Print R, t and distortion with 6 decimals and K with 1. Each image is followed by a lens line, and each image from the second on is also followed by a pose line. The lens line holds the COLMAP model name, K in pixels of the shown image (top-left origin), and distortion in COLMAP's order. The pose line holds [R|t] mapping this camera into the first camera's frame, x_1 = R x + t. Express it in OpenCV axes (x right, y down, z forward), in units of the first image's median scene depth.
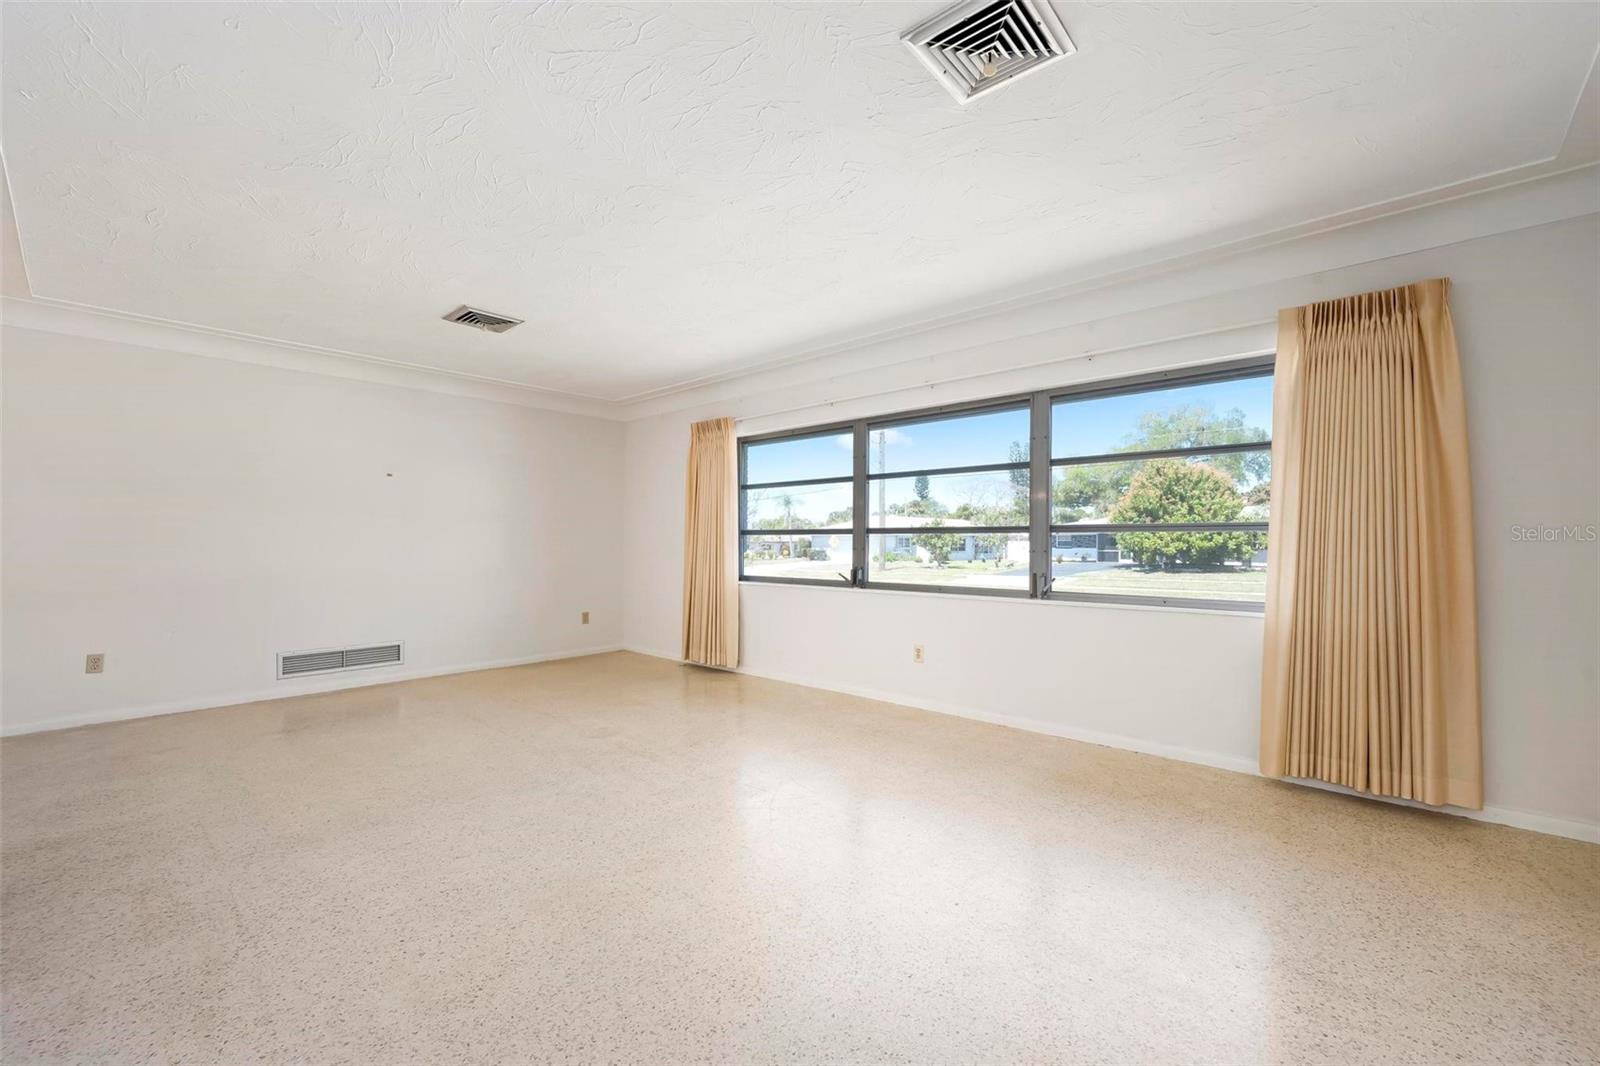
lens RADIAL K [[657.2, 0, 821.5], [0, 657.2, 526.4], [0, 0, 1]] dist [-0.001191, 0.000652]
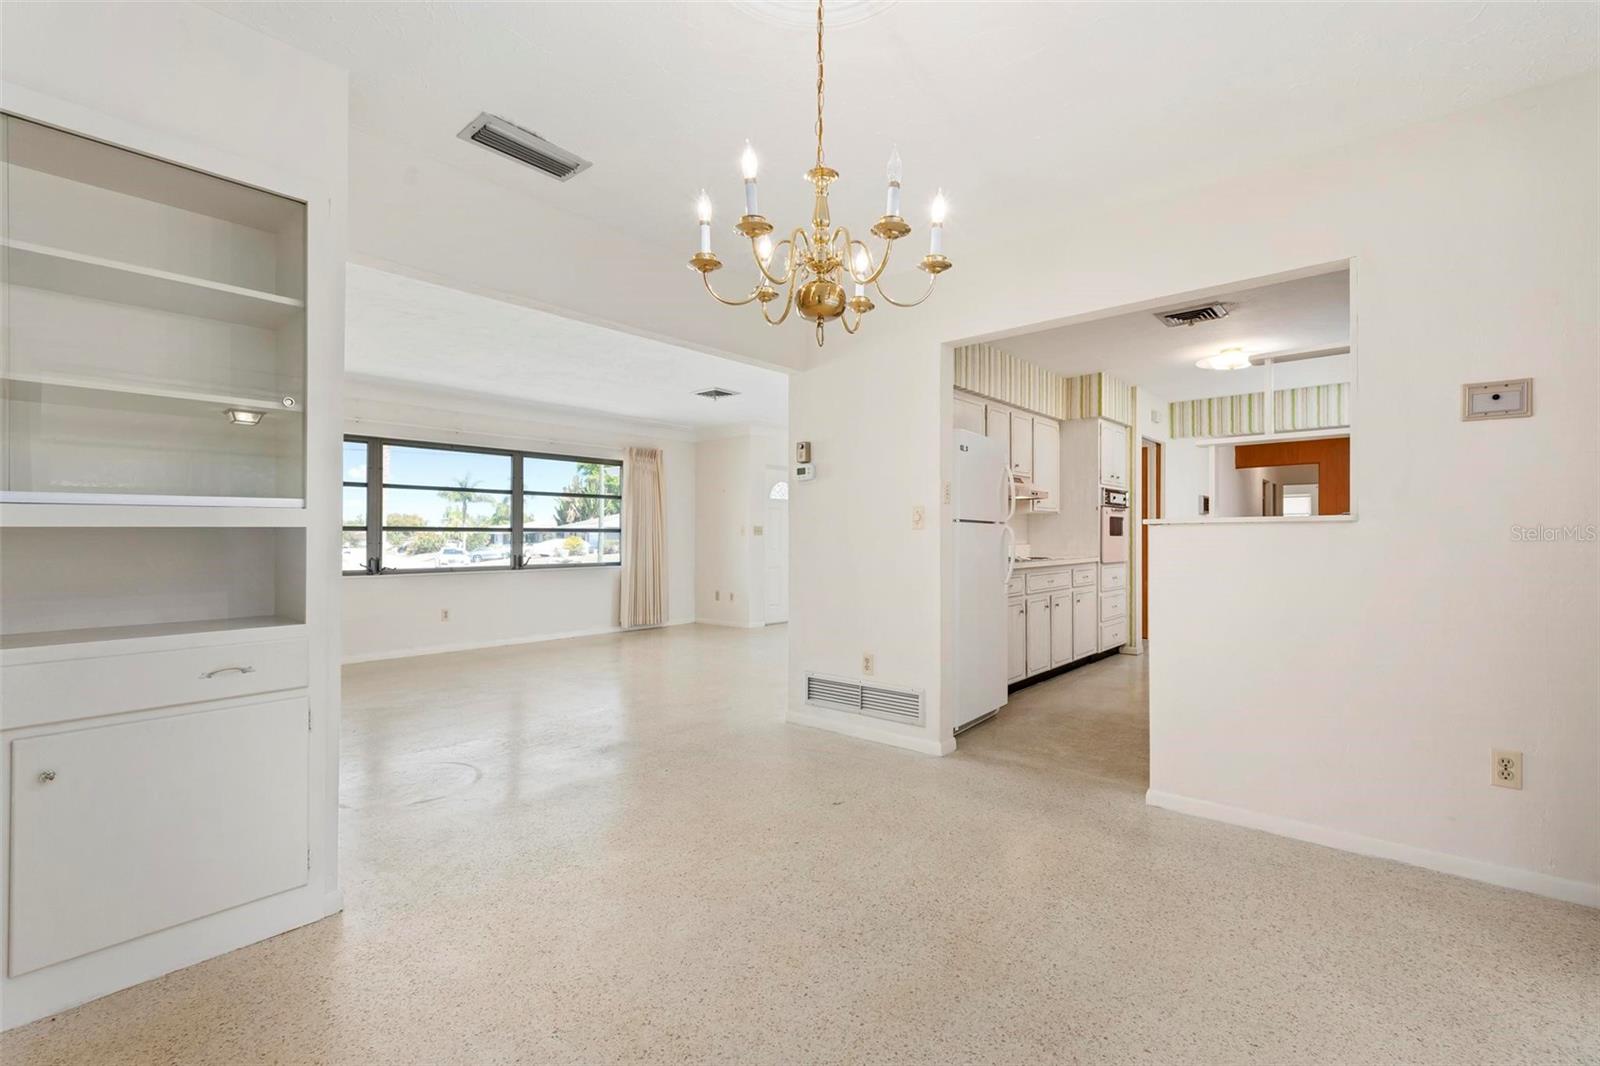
lens RADIAL K [[702.6, 0, 799.3], [0, 702.6, 533.4], [0, 0, 1]] dist [-0.004159, -0.000418]
pose [[-0.023823, 0.008192, 0.999683, -1.461189], [-0.016635, 0.999825, -0.008589, 0.016031], [-0.999578, -0.016834, -0.023683, 0.277650]]
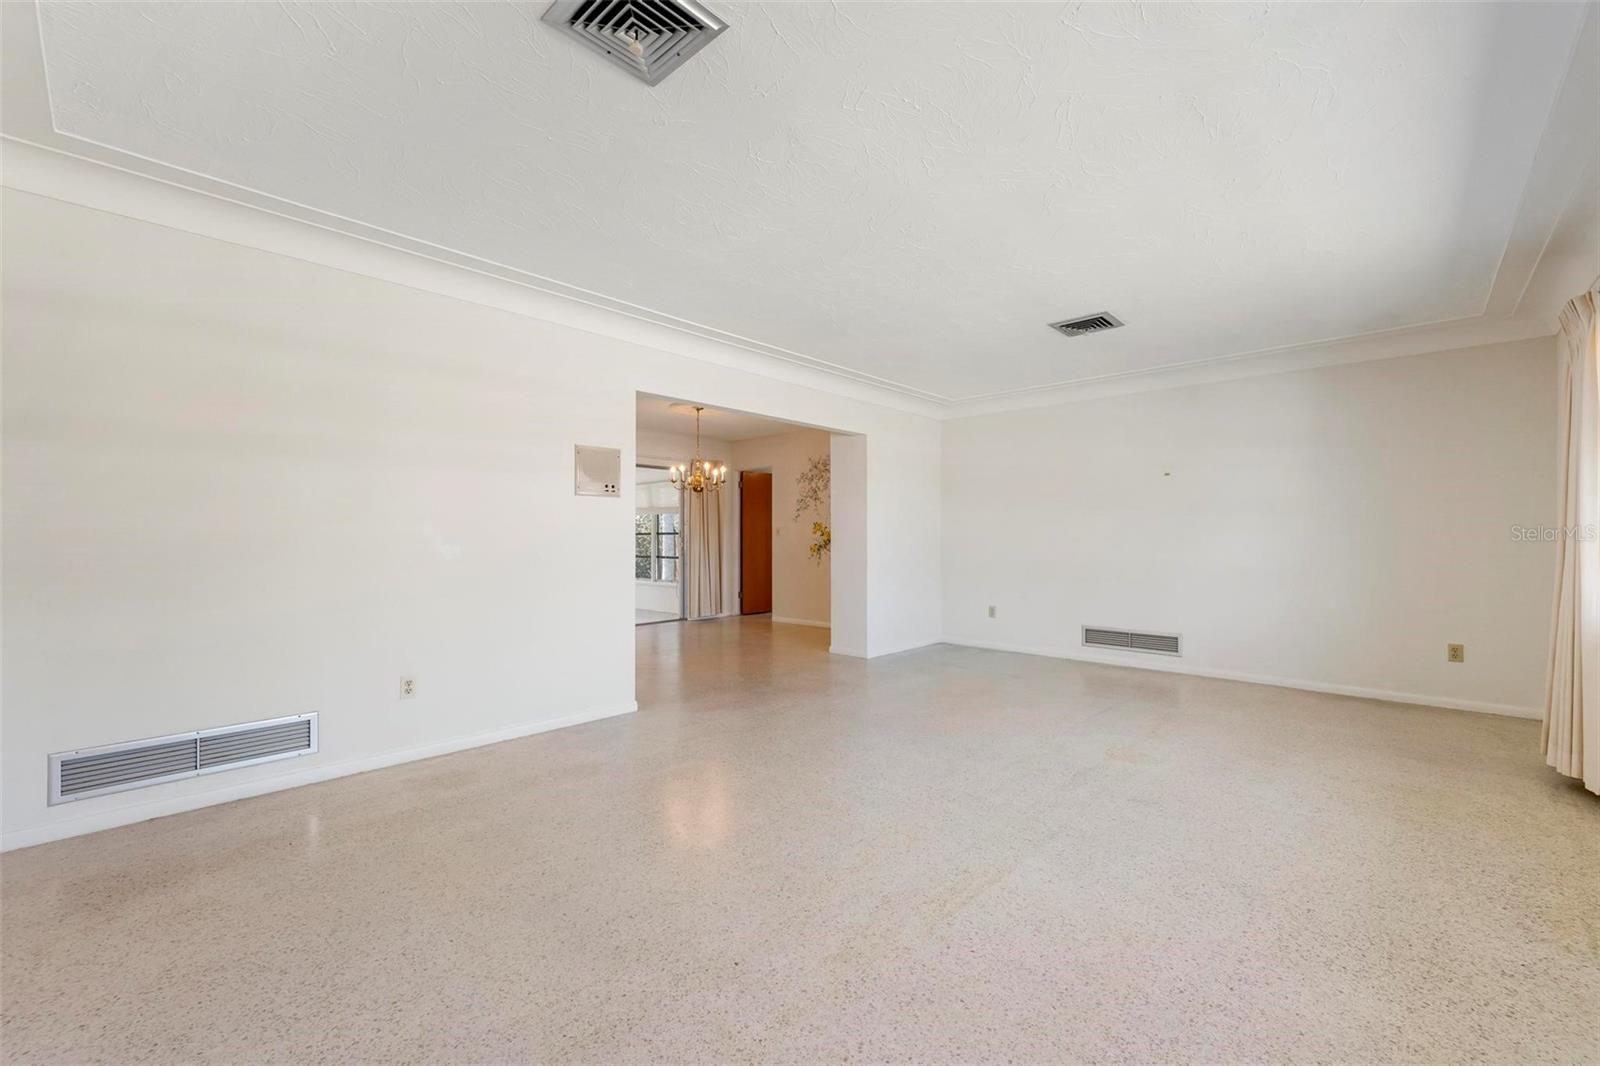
lens RADIAL K [[657.2, 0, 793.3], [0, 657.2, 535.2], [0, 0, 1]] dist [-0.001191, 0.000652]
pose [[-0.030592, -0.000446, -0.999532, 0.517707], [0.021002, 0.999779, -0.001088, 0.009611], [0.999311, -0.021025, -0.030576, 0.542397]]
